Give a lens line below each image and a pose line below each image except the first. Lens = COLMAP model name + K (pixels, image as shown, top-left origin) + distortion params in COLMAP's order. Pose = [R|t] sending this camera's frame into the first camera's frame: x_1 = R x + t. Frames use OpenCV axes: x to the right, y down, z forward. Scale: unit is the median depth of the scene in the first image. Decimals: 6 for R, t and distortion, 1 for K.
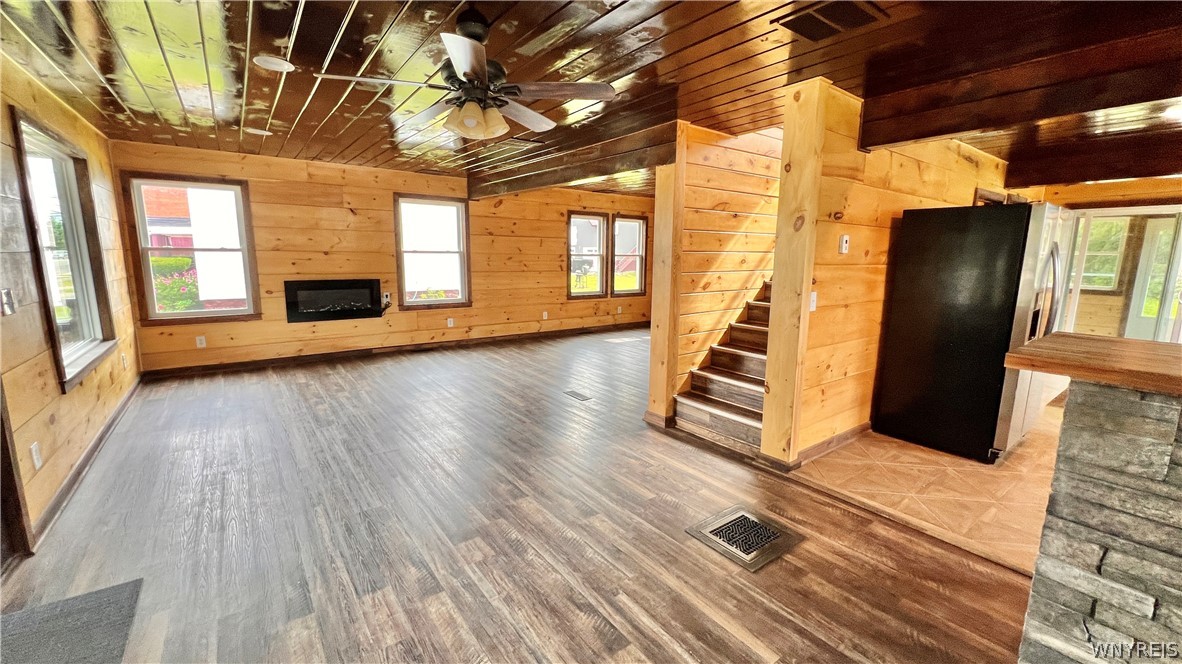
lens RADIAL K [[472.4, 0, 590.5], [0, 472.4, 328.9], [0, 0, 1]] dist [-0.002553, 0.000477]
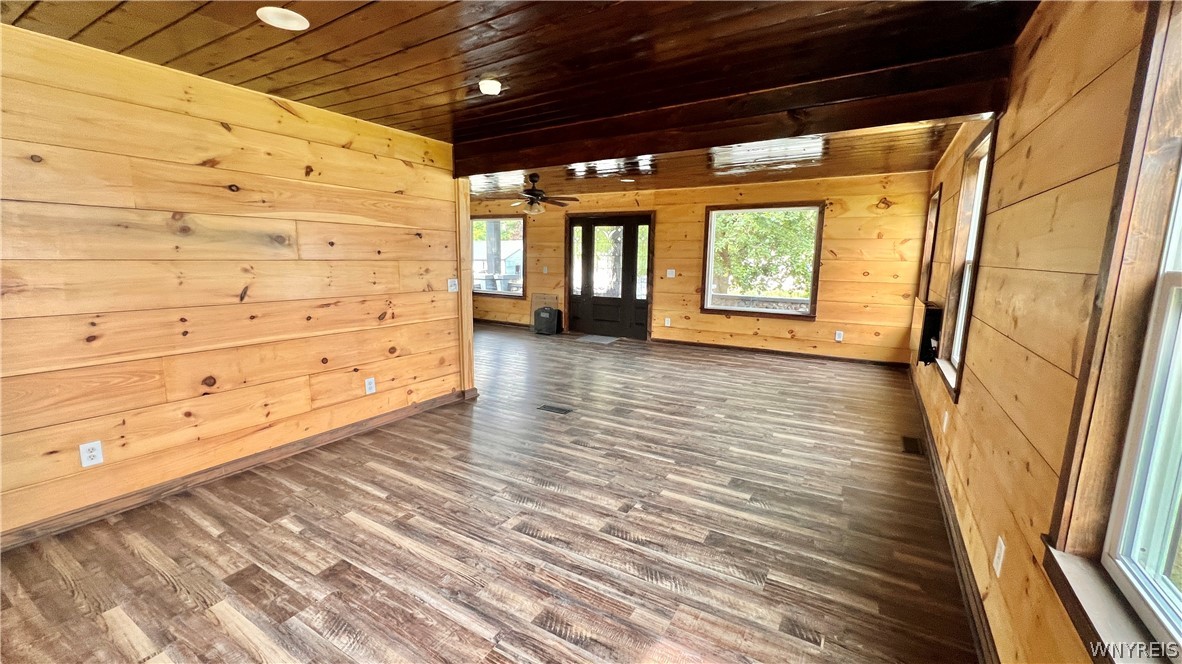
lens RADIAL K [[472.4, 0, 595.3], [0, 472.4, 333.0], [0, 0, 1]] dist [-0.002553, 0.000477]
pose [[-0.923225, 0.039359, -0.382239, 0.206119], [-0.083491, 0.950429, 0.299522, -0.238409], [0.375080, 0.308439, -0.874174, 1.500280]]
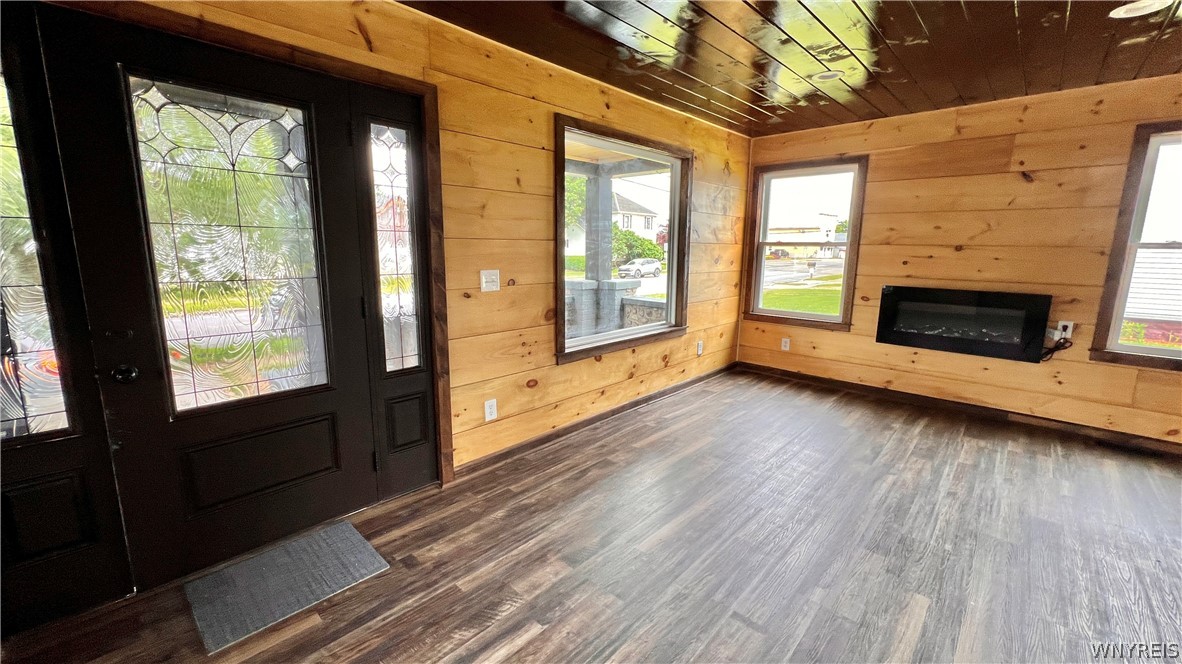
lens RADIAL K [[472.4, 0, 589.2], [0, 472.4, 329.3], [0, 0, 1]] dist [-0.002553, 0.000477]
pose [[0.171829, 0.159806, -0.972079, -0.000787], [-0.165834, 0.977365, 0.131362, -0.053838], [0.971068, 0.138632, 0.194441, 0.406785]]
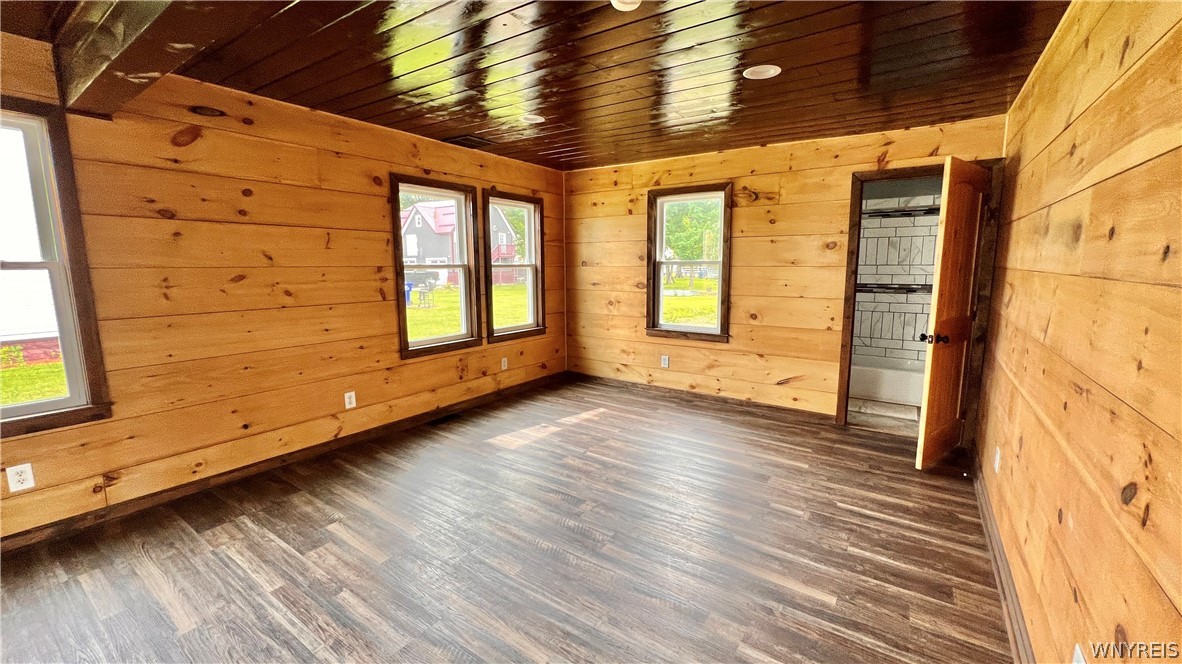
lens RADIAL K [[472.4, 0, 593.5], [0, 472.4, 328.8], [0, 0, 1]] dist [-0.002553, 0.000477]
pose [[0.947561, -0.058777, 0.314123, -0.017163], [0.065179, 0.997824, -0.009910, -0.106616], [-0.312857, 0.029865, 0.949331, 0.677960]]
